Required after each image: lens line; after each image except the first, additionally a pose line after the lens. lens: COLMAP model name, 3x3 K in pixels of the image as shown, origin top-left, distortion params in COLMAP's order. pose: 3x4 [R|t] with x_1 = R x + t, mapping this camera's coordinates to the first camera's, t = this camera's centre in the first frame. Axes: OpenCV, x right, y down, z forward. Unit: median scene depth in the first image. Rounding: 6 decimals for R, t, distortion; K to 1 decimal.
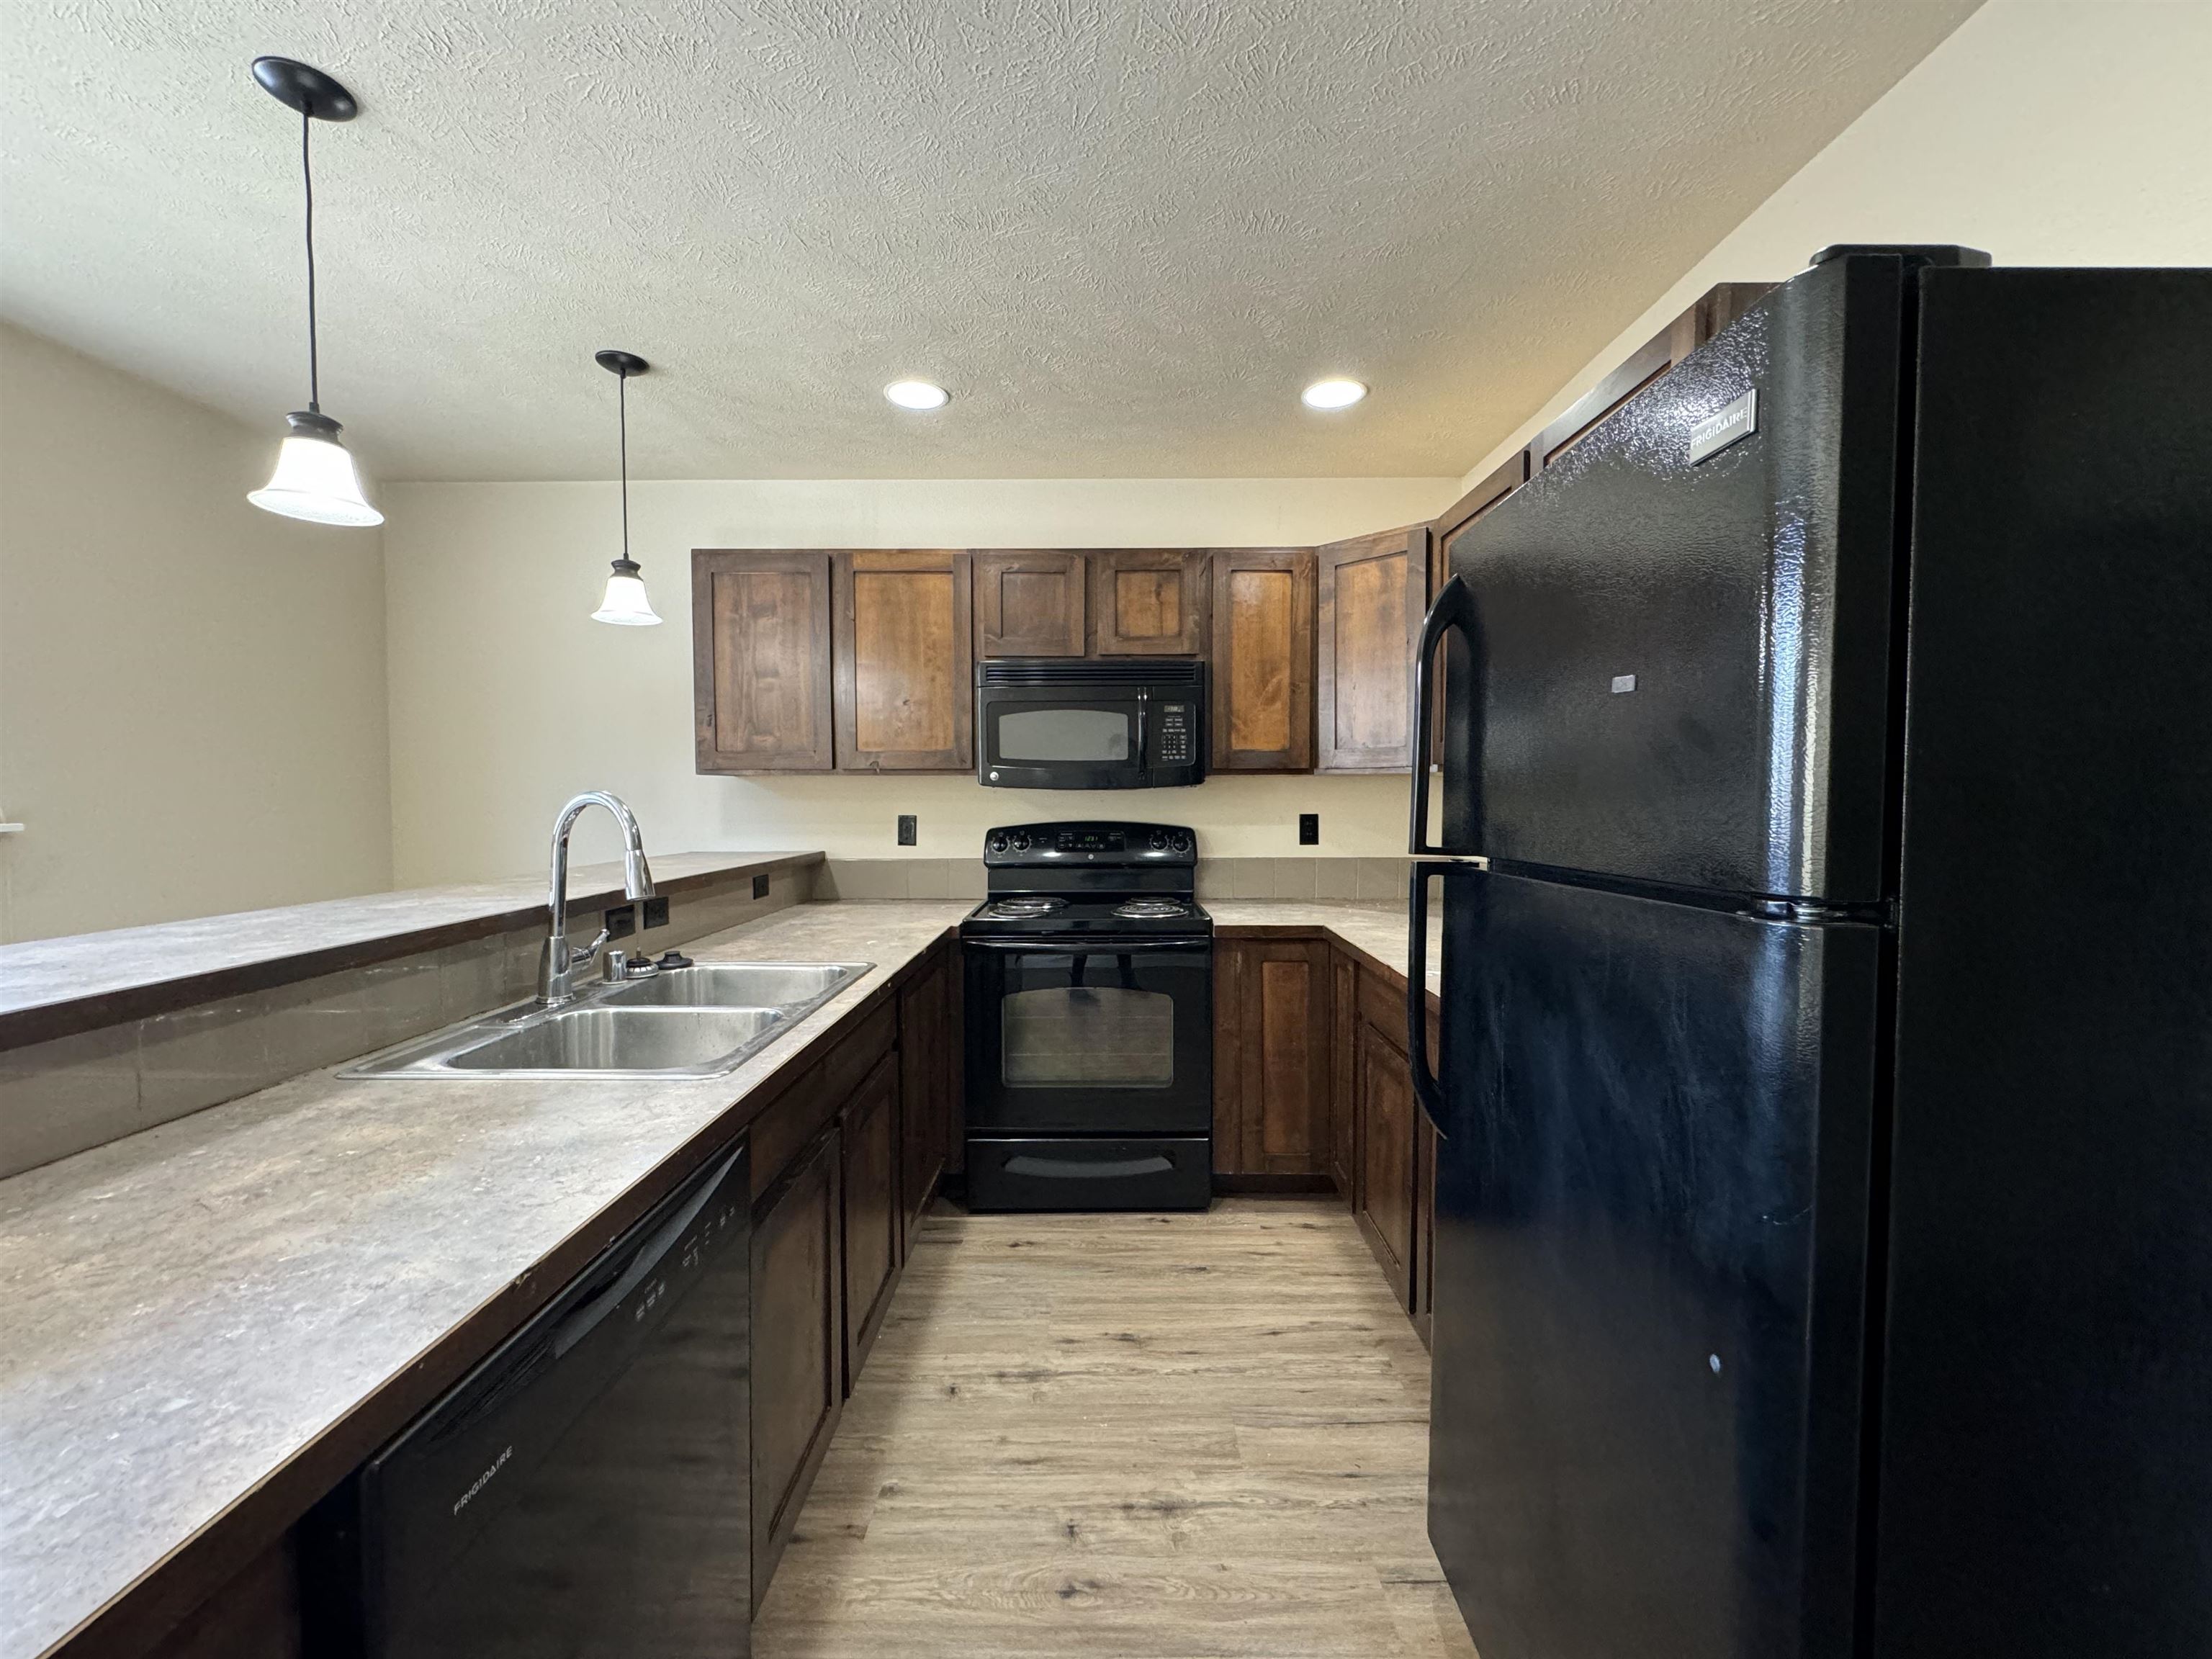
lens RADIAL K [[874.7, 0, 1099.1], [0, 874.7, 827.6], [0, 0, 1]] dist [-0.001960, -0.000255]
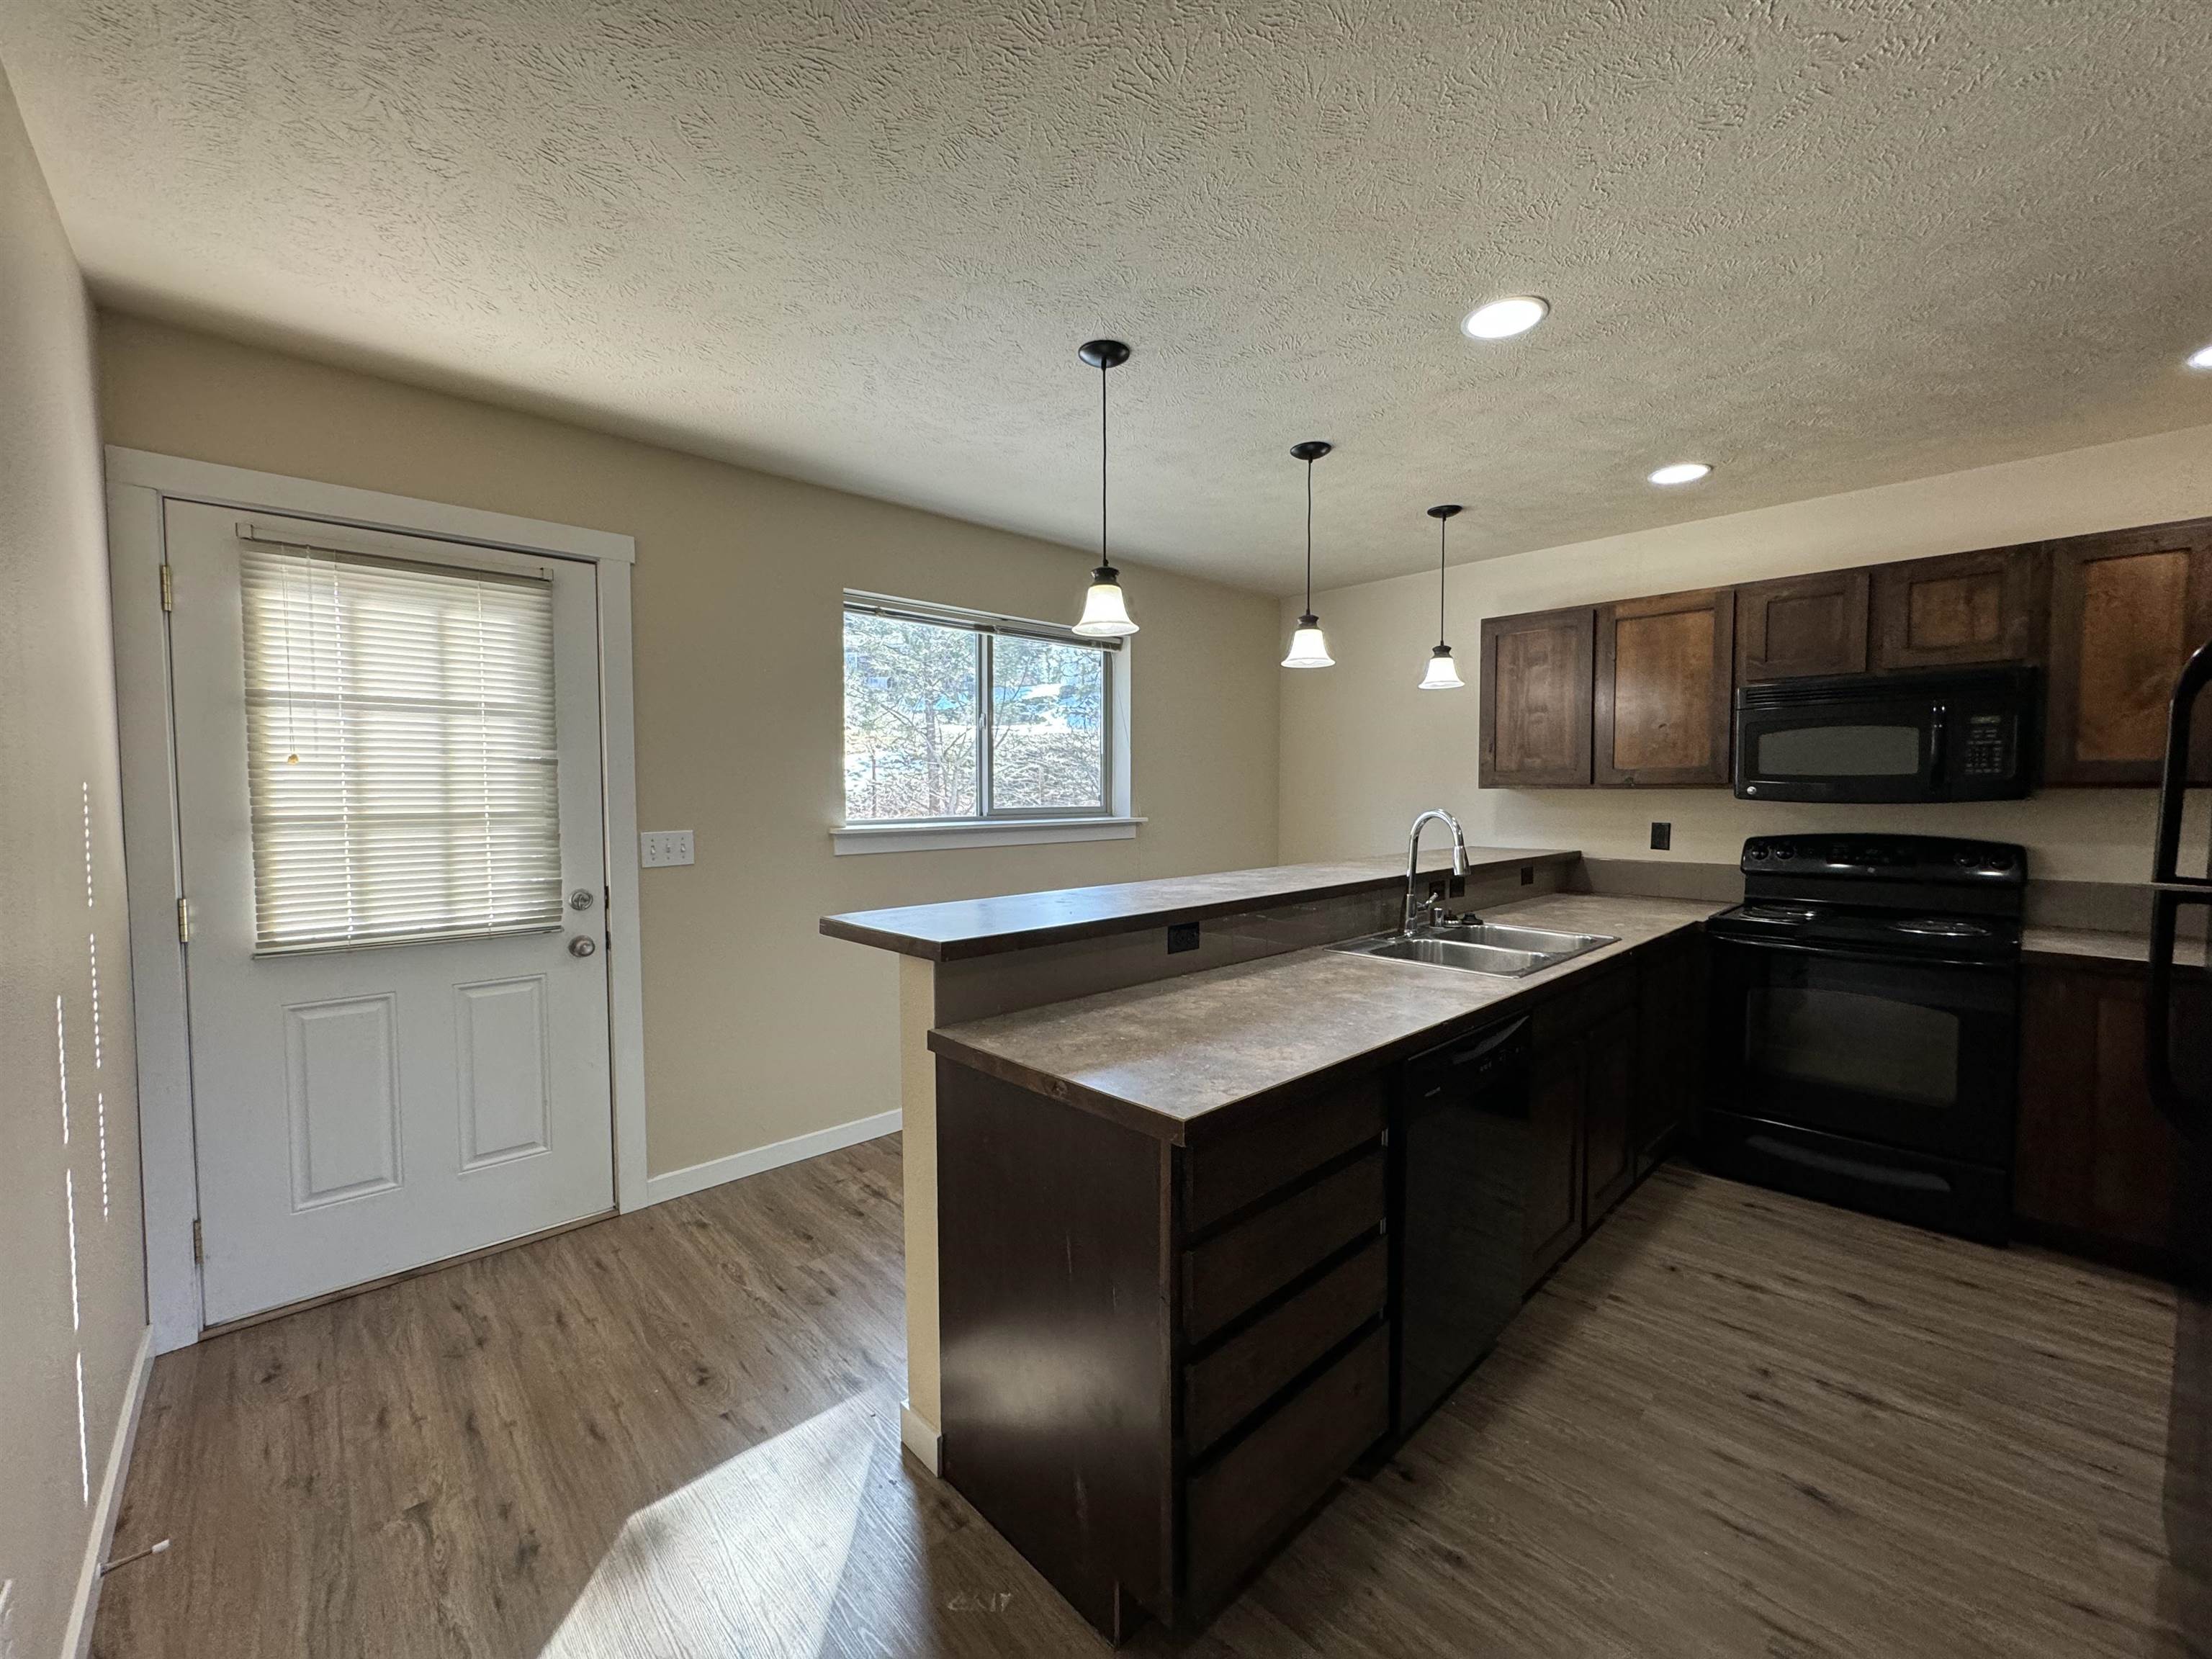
lens RADIAL K [[874.7, 0, 1111.9], [0, 874.7, 830.5], [0, 0, 1]] dist [-0.001960, -0.000255]
pose [[0.700165, 0.033071, -0.713215, 0.102045], [-0.025272, 0.999449, 0.021533, -0.012073], [0.713534, 0.002947, 0.700614, -0.340661]]
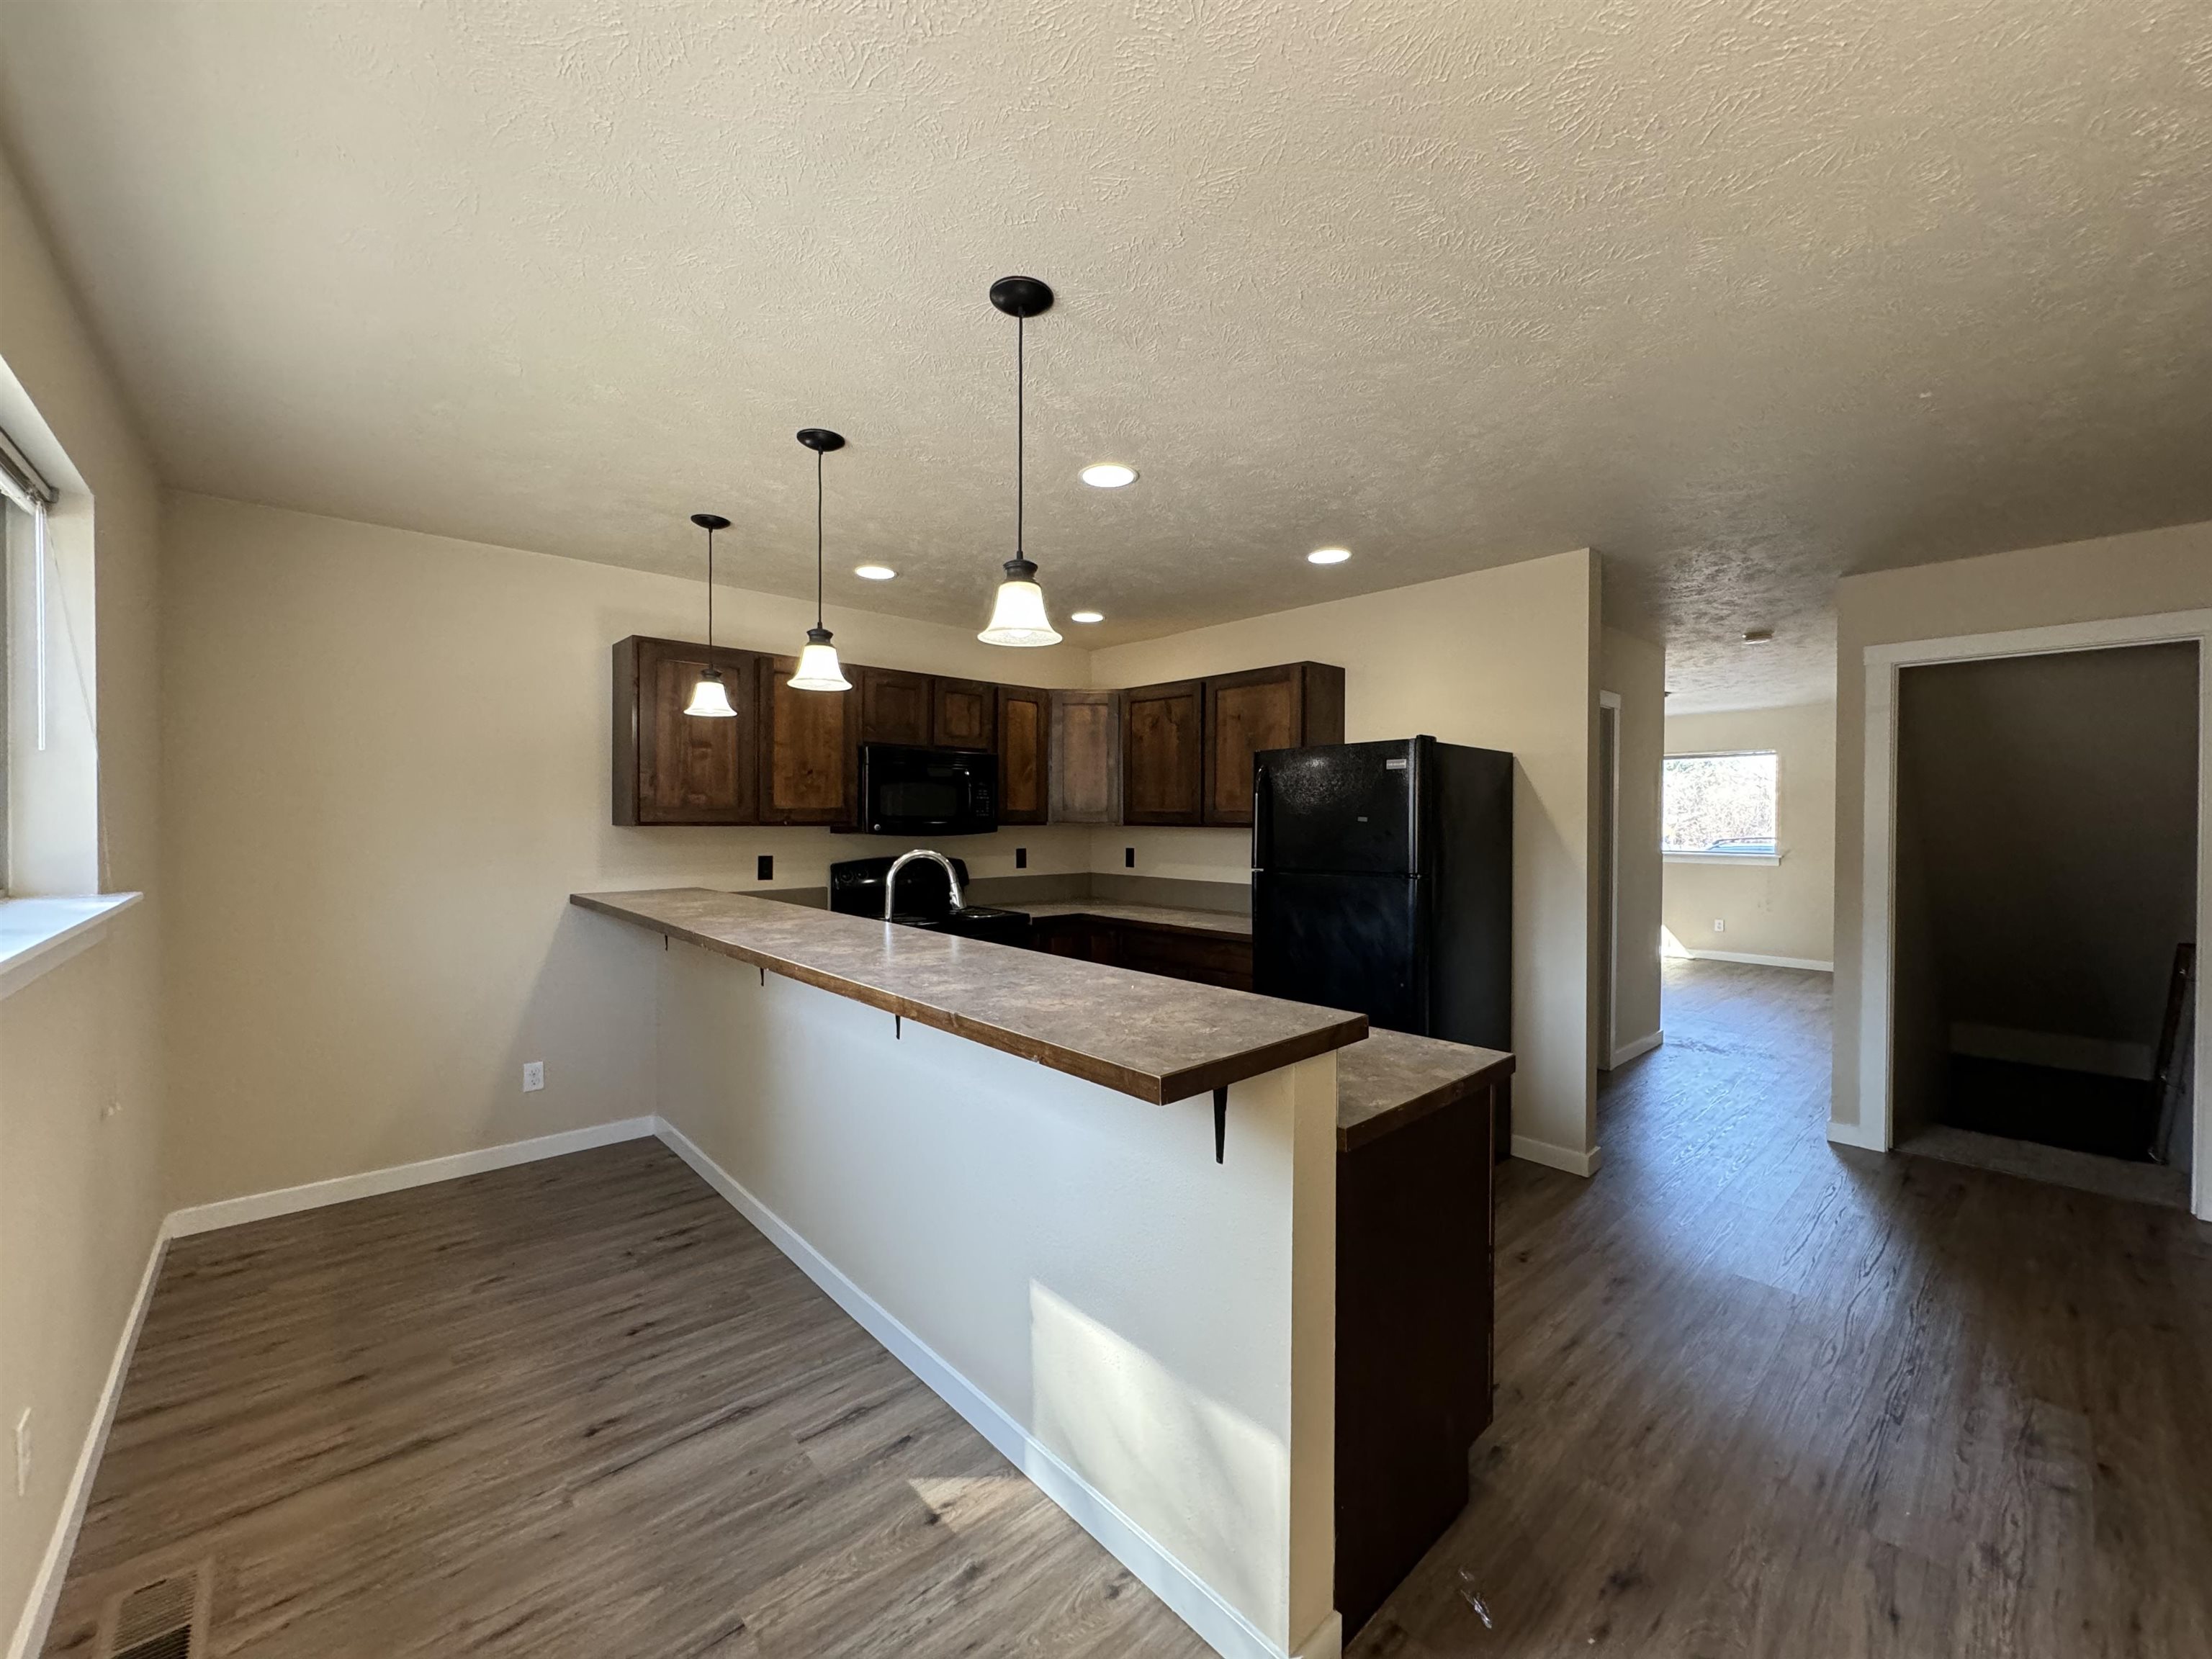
lens RADIAL K [[874.7, 0, 1107.3], [0, 874.7, 836.1], [0, 0, 1]] dist [-0.001960, -0.000255]
pose [[0.730516, -0.011107, 0.682805, -0.832675], [0.028325, 0.999500, -0.014045, -0.012771], [-0.682308, 0.029600, 0.730465, -0.303714]]
